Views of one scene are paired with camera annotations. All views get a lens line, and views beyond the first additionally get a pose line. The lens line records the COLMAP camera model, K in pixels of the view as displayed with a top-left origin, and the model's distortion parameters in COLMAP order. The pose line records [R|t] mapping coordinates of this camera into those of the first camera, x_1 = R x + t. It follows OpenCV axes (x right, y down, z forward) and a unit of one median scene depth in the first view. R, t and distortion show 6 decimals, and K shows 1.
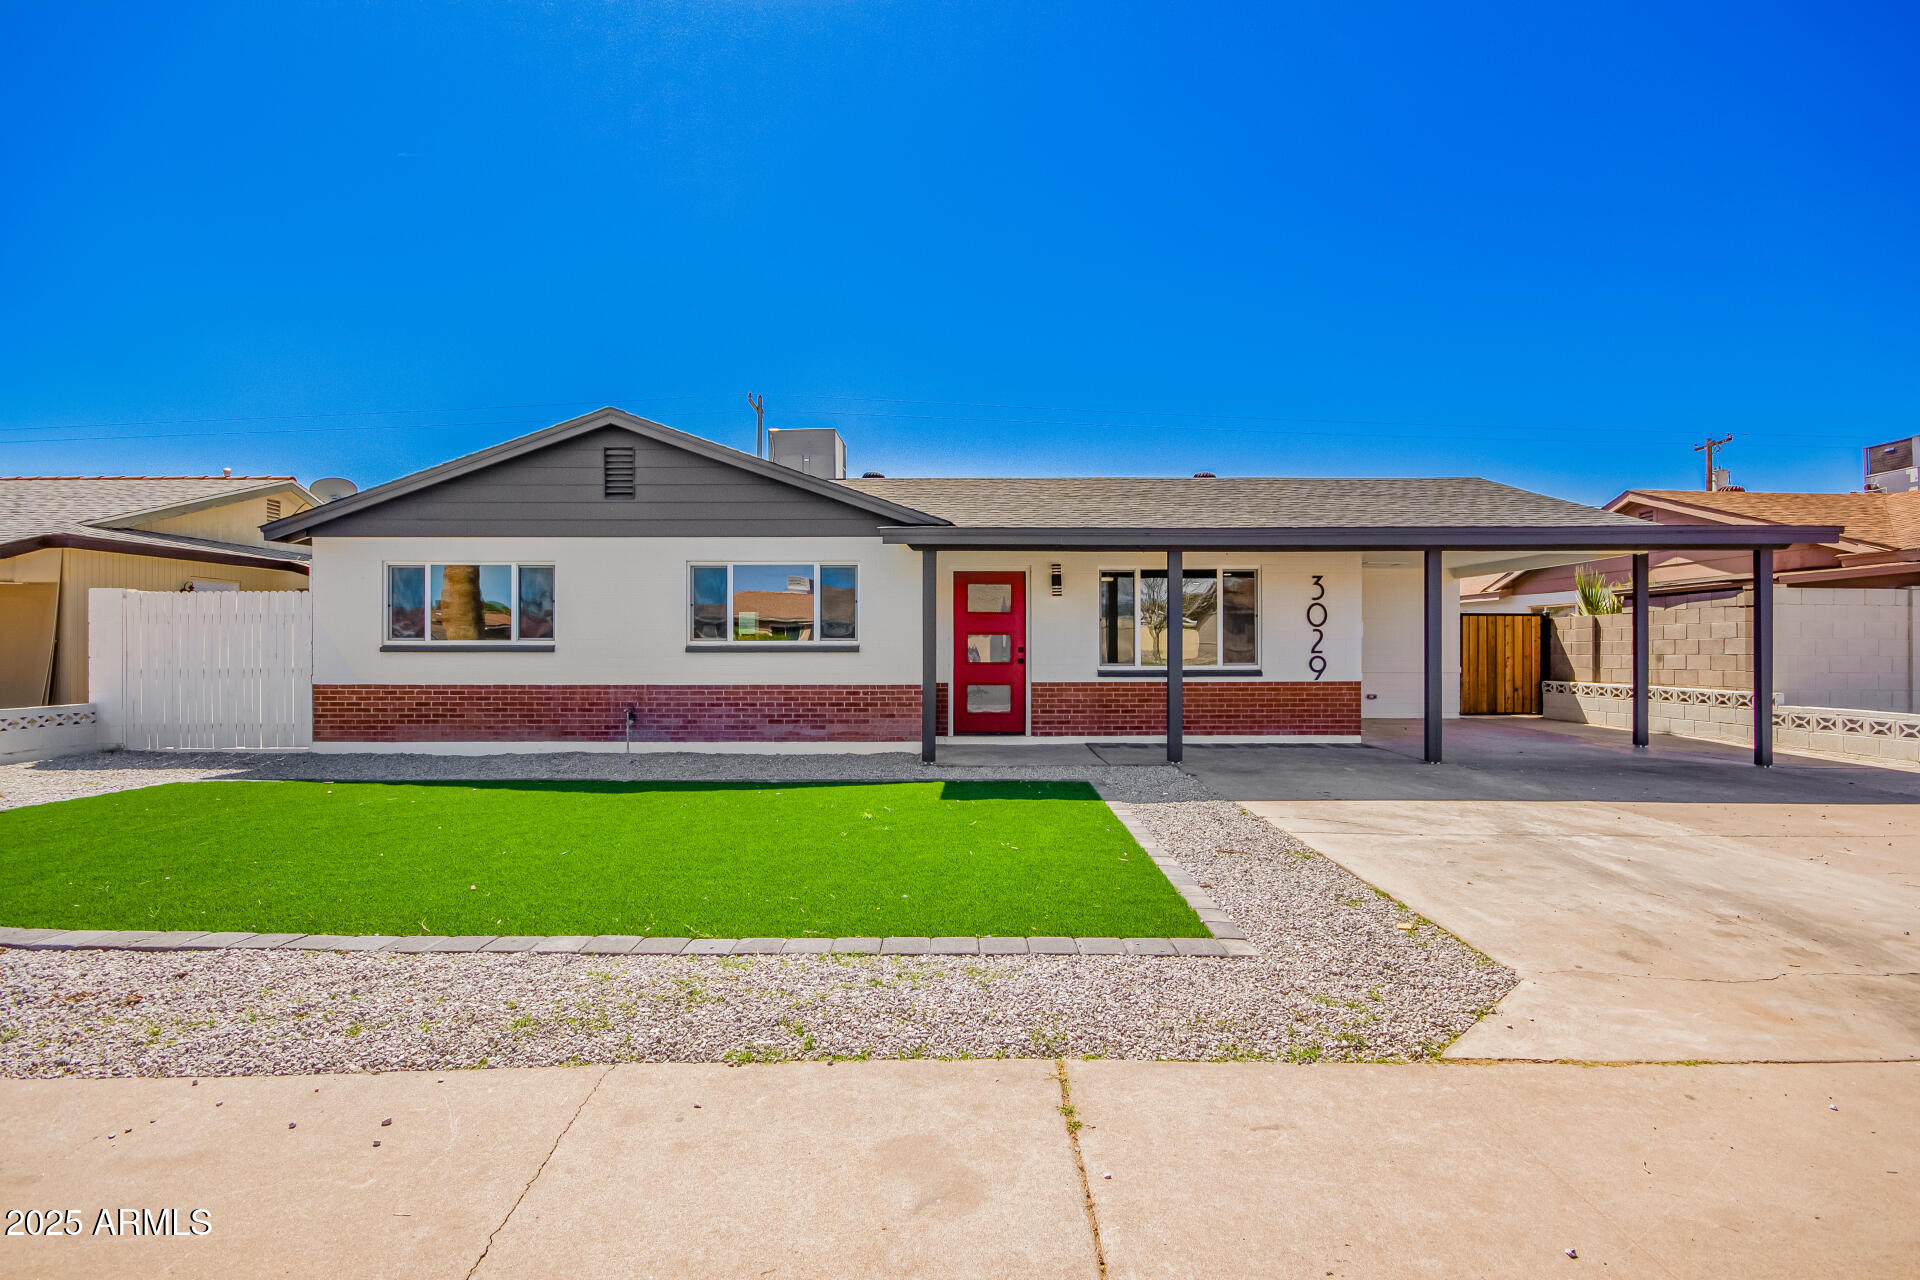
lens RADIAL K [[910.2, 0, 960.0], [0, 910.2, 640.0], [0, 0, 1]] dist [0.003742, 0.000518]
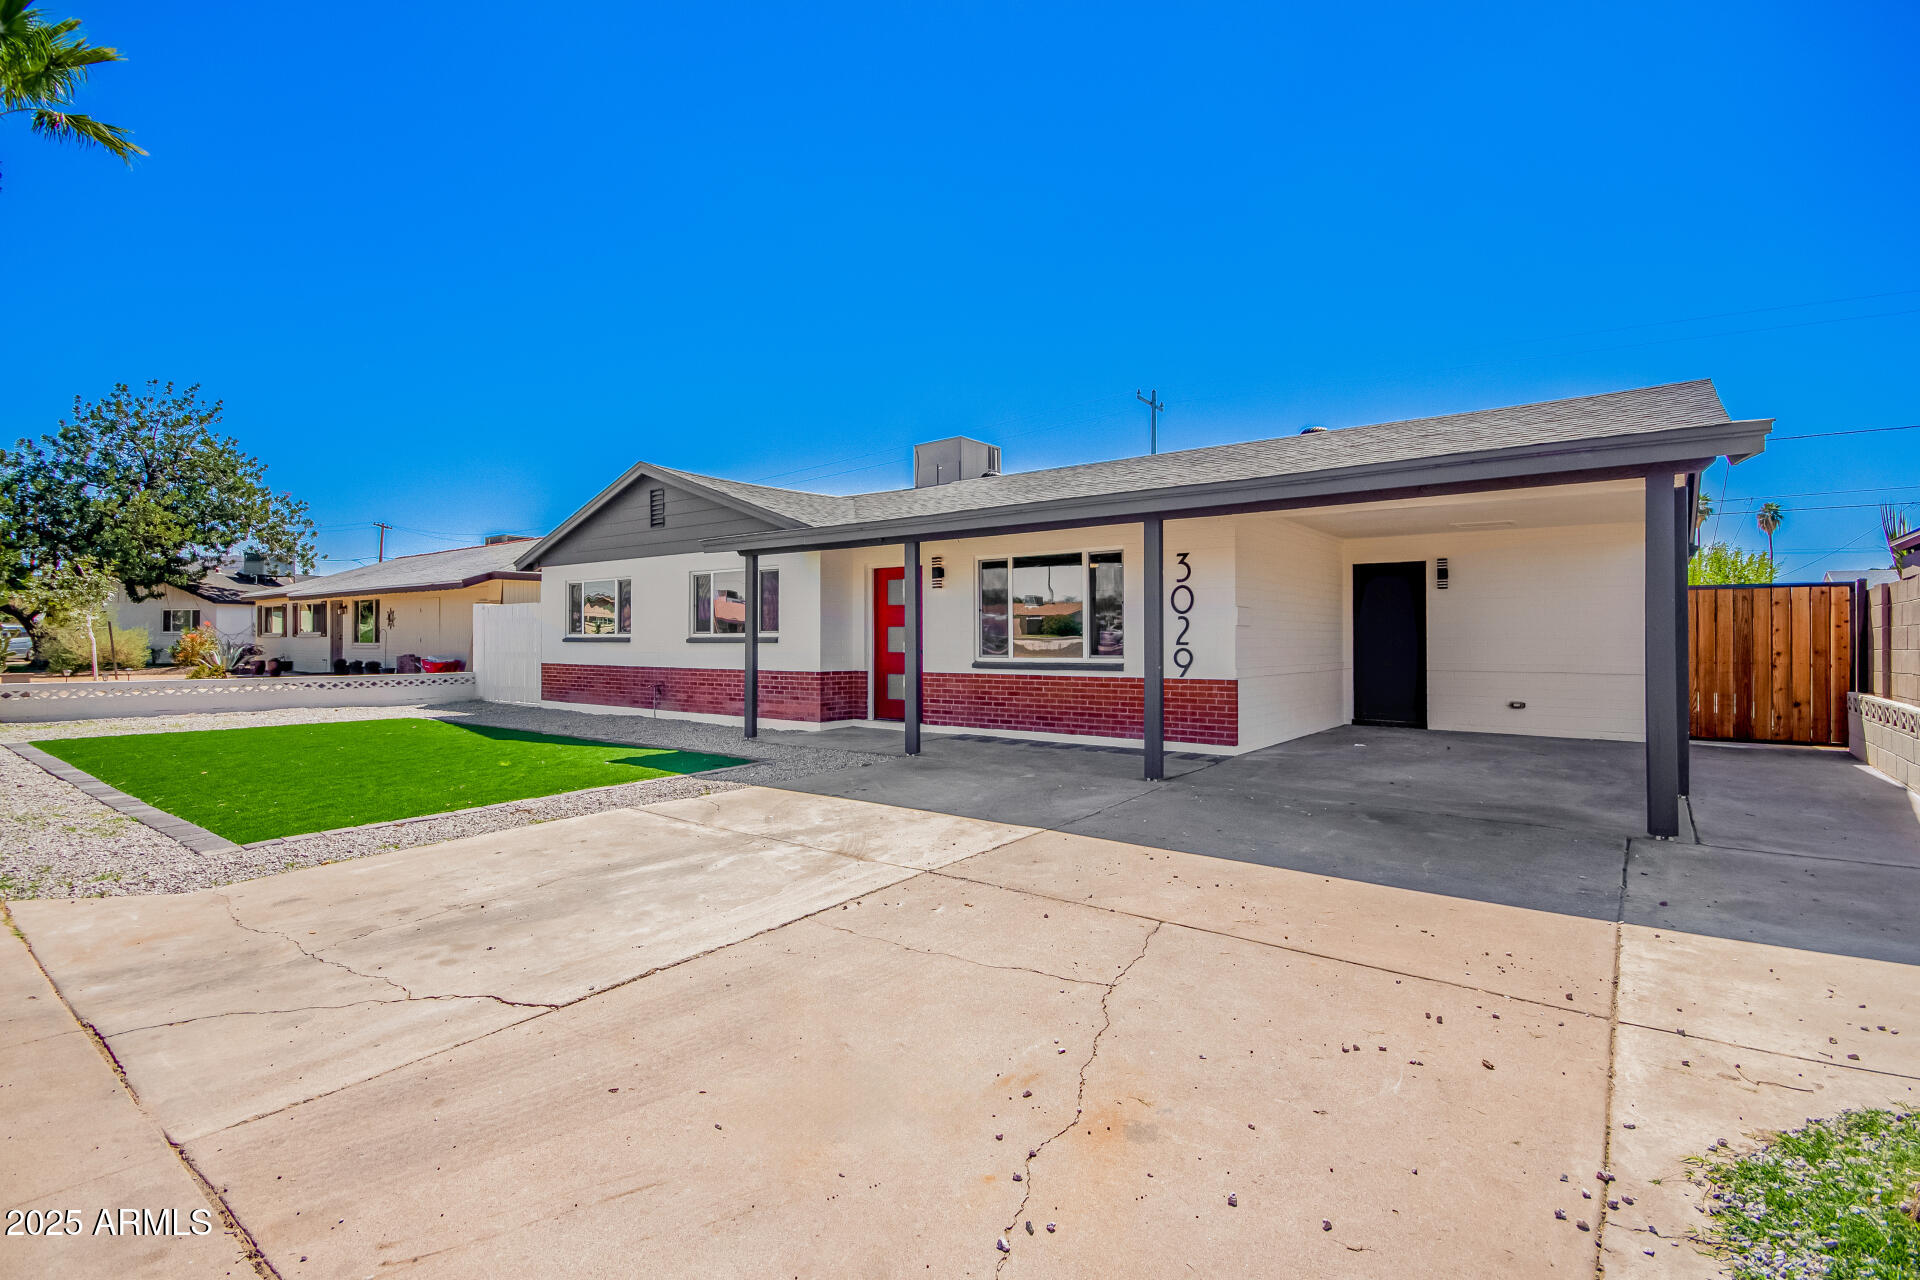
lens RADIAL K [[910.2, 0, 960.0], [0, 910.2, 640.0], [0, 0, 1]] dist [0.003742, 0.000518]
pose [[0.788758, -0.000358, -0.614703, 0.790117], [0.006419, 0.999950, 0.007654, 0.002184], [0.614670, -0.009983, 0.788721, 0.218445]]
